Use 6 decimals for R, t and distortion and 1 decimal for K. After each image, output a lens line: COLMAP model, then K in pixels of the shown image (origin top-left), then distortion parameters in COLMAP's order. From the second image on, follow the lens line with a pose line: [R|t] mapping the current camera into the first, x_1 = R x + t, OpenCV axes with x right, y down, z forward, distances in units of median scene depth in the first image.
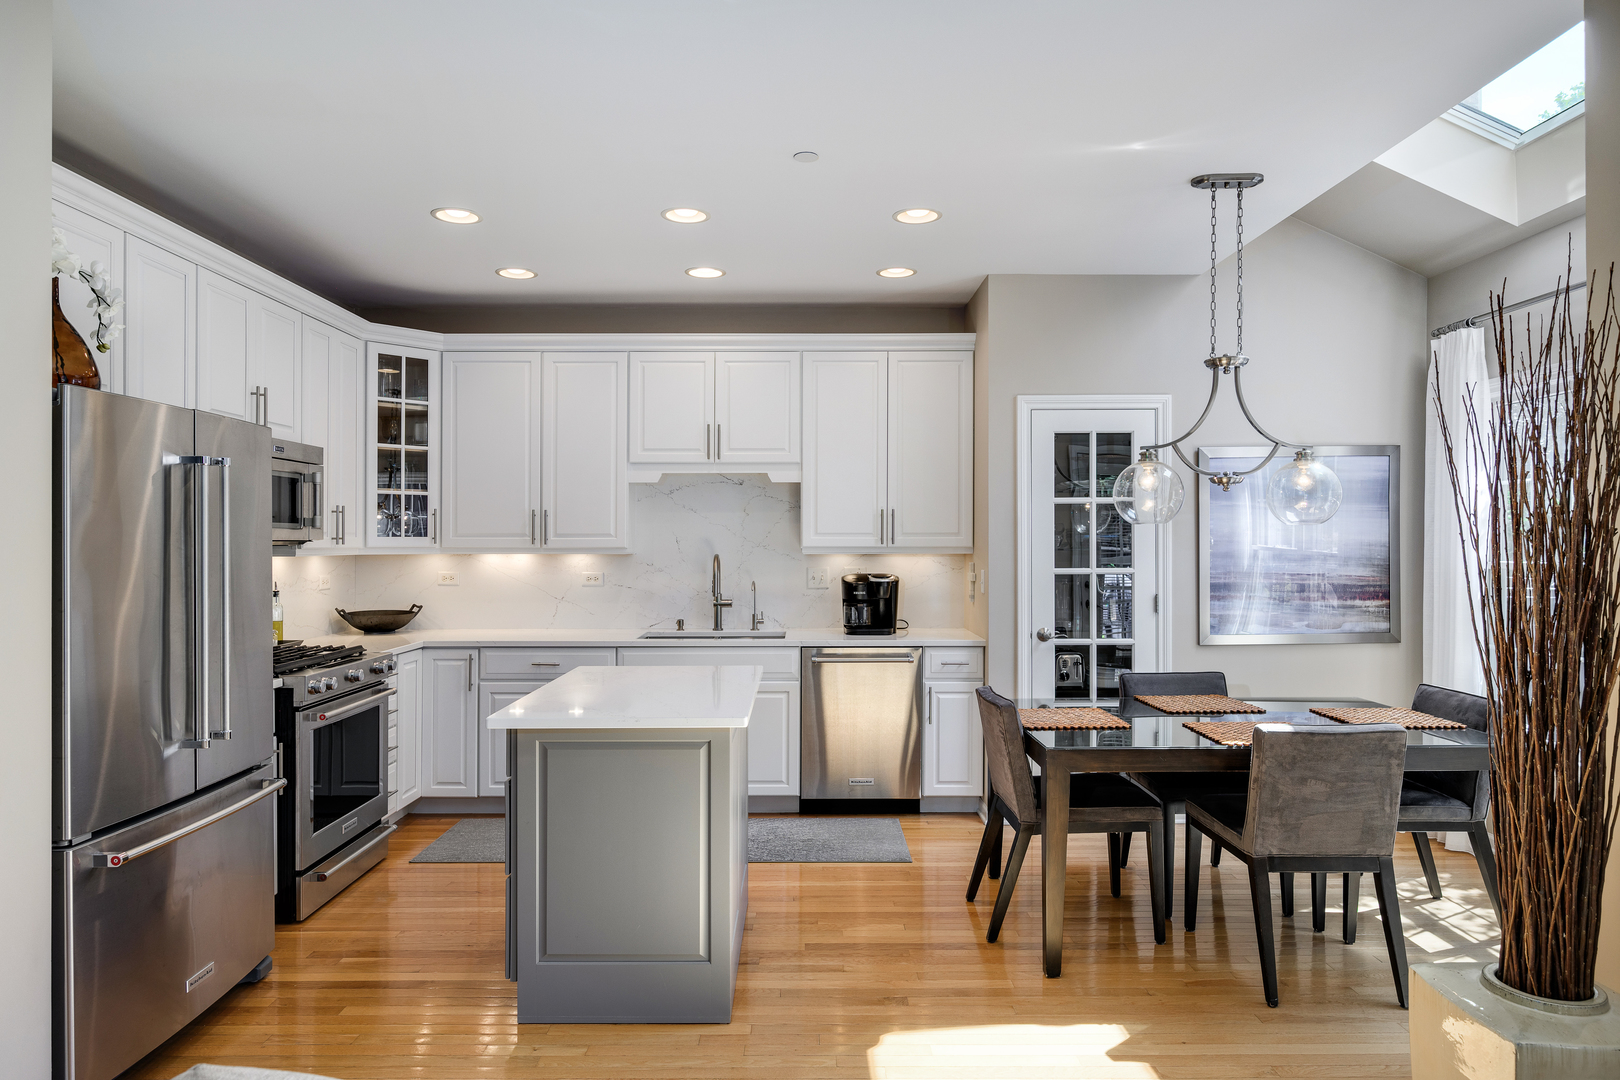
lens RADIAL K [[962.6, 0, 801.8], [0, 962.6, 538.6], [0, 0, 1]] dist [-0.002830, -0.001227]
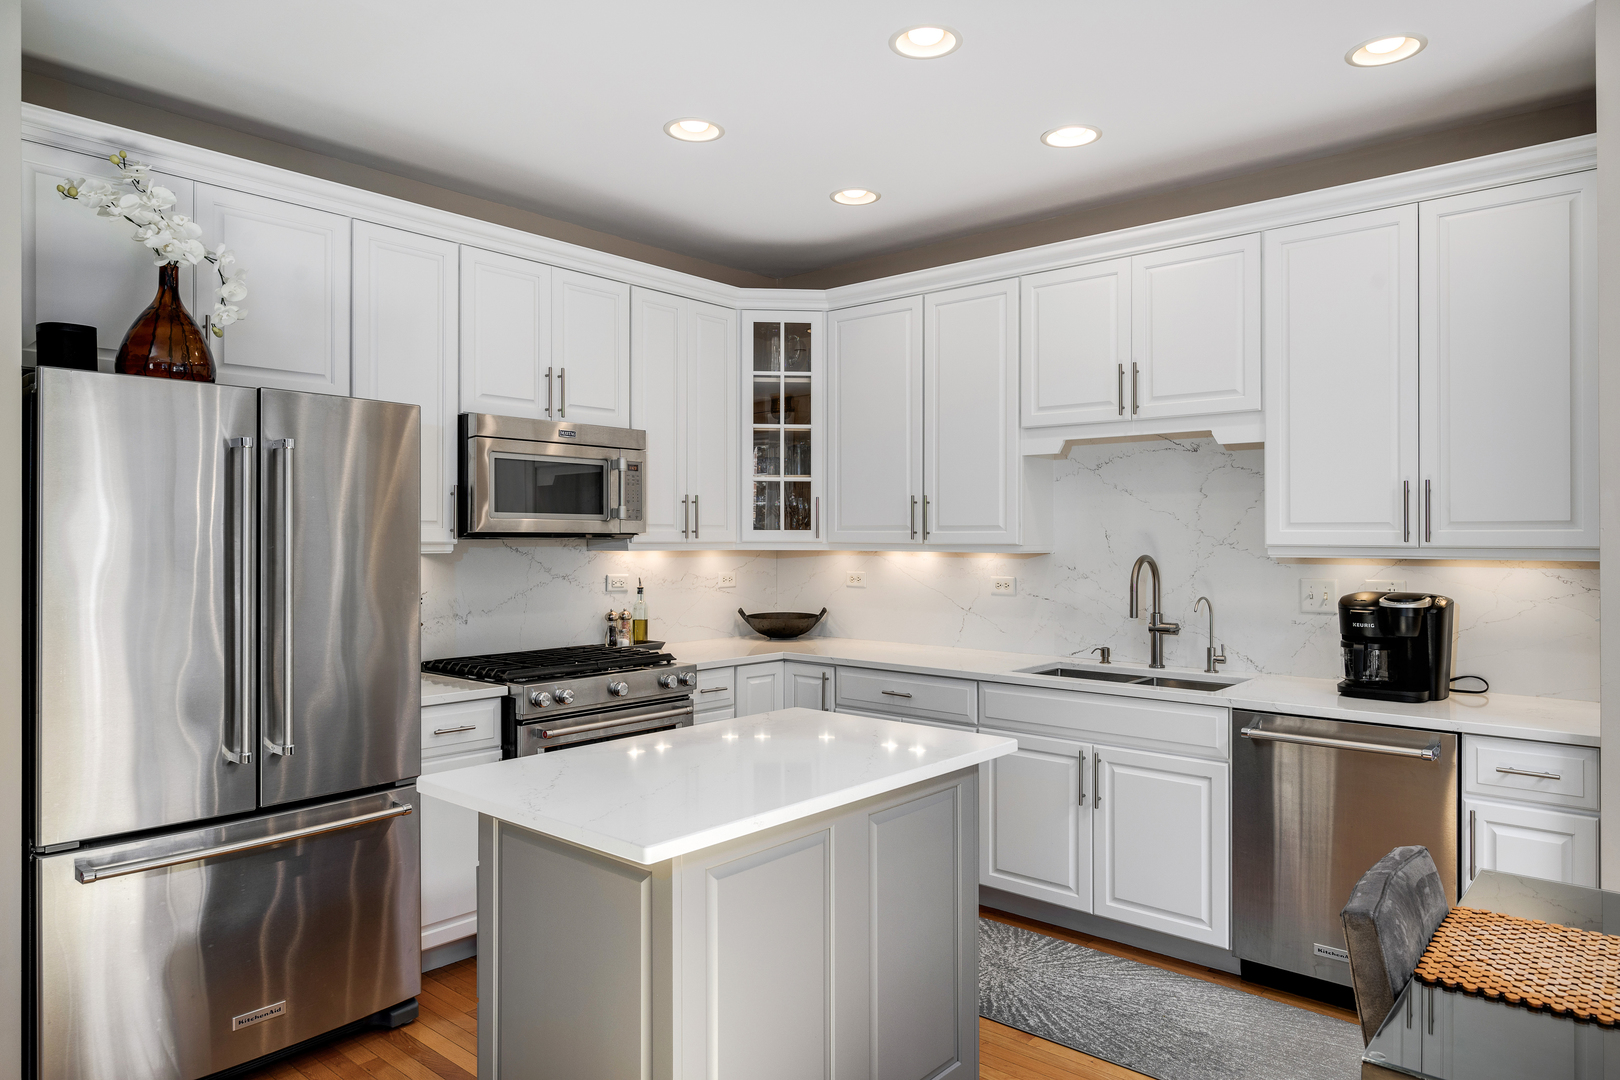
lens RADIAL K [[1016.5, 0, 847.8], [0, 1016.5, 540.6], [0, 0, 1]] dist [-0.009660, -0.001365]
pose [[0.763464, 0.005505, -0.645827, 0.222468], [-0.001372, 0.999975, 0.006902, 0.001183], [0.645849, -0.004384, 0.763452, 0.333767]]
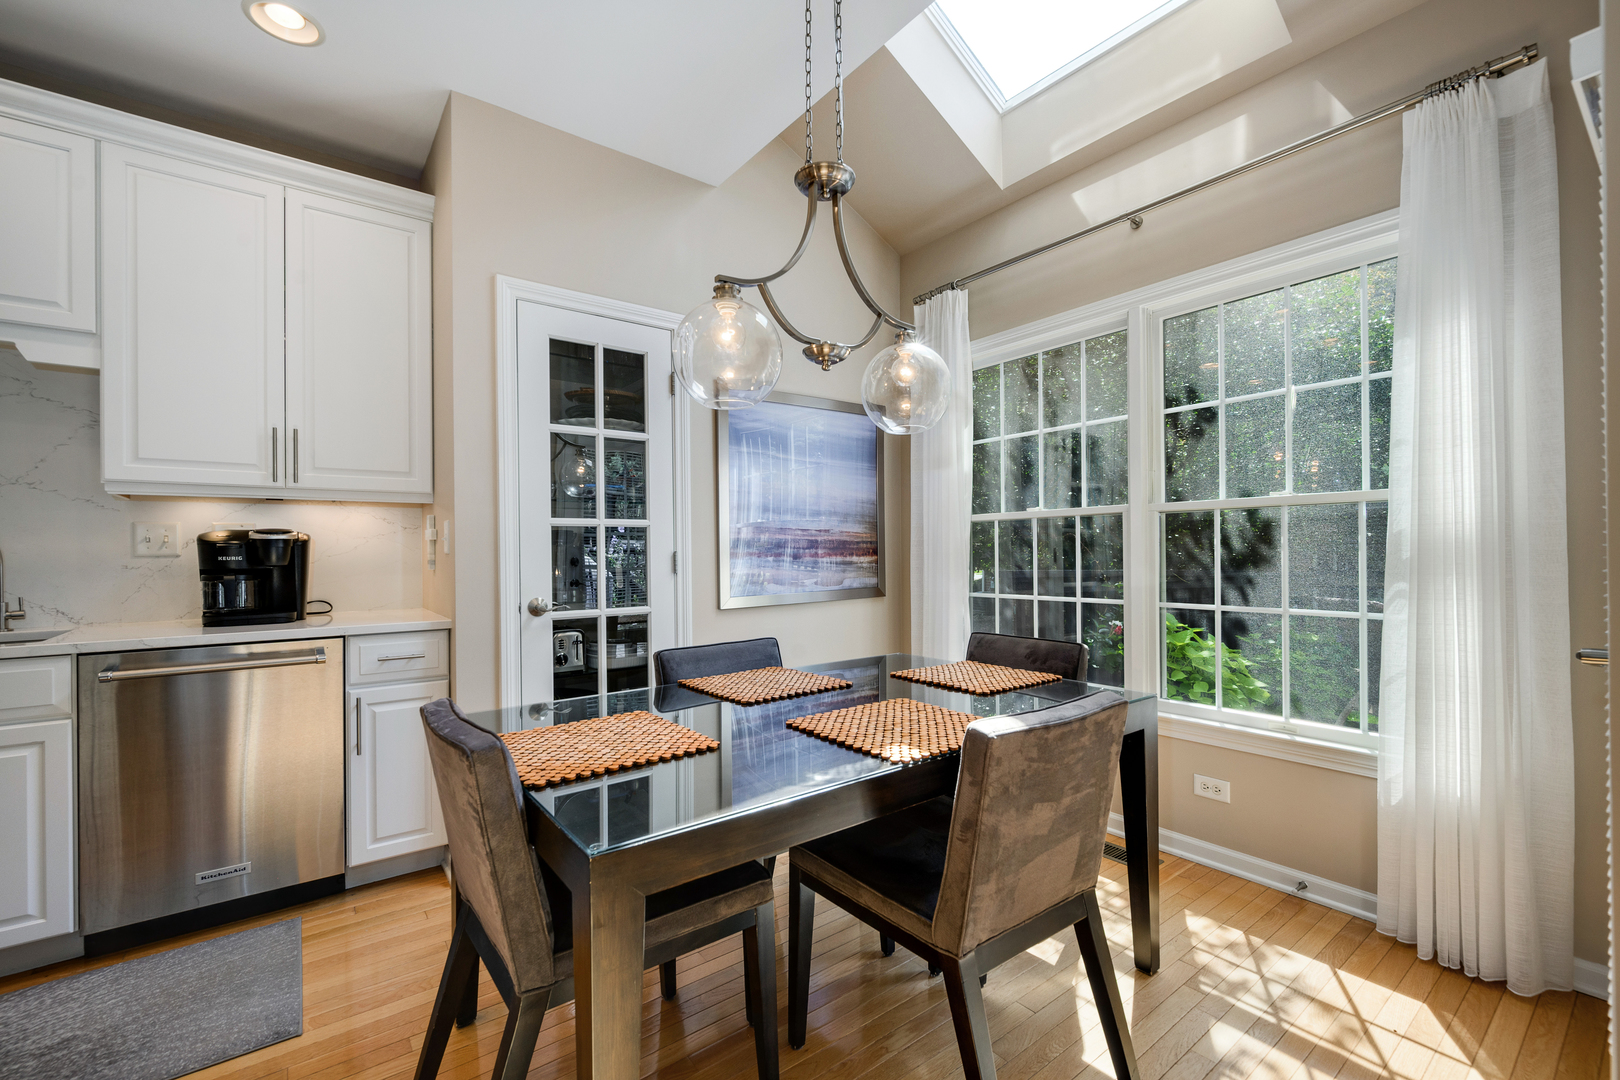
lens RADIAL K [[686.5, 0, 791.7], [0, 686.5, 553.7], [0, 0, 1]] dist [-0.004441, 0.000540]
pose [[0.806425, -0.008580, 0.591275, 0.092790], [0.006438, 0.999963, 0.005730, 0.054183], [-0.591302, -0.000814, 0.806450, 0.435815]]
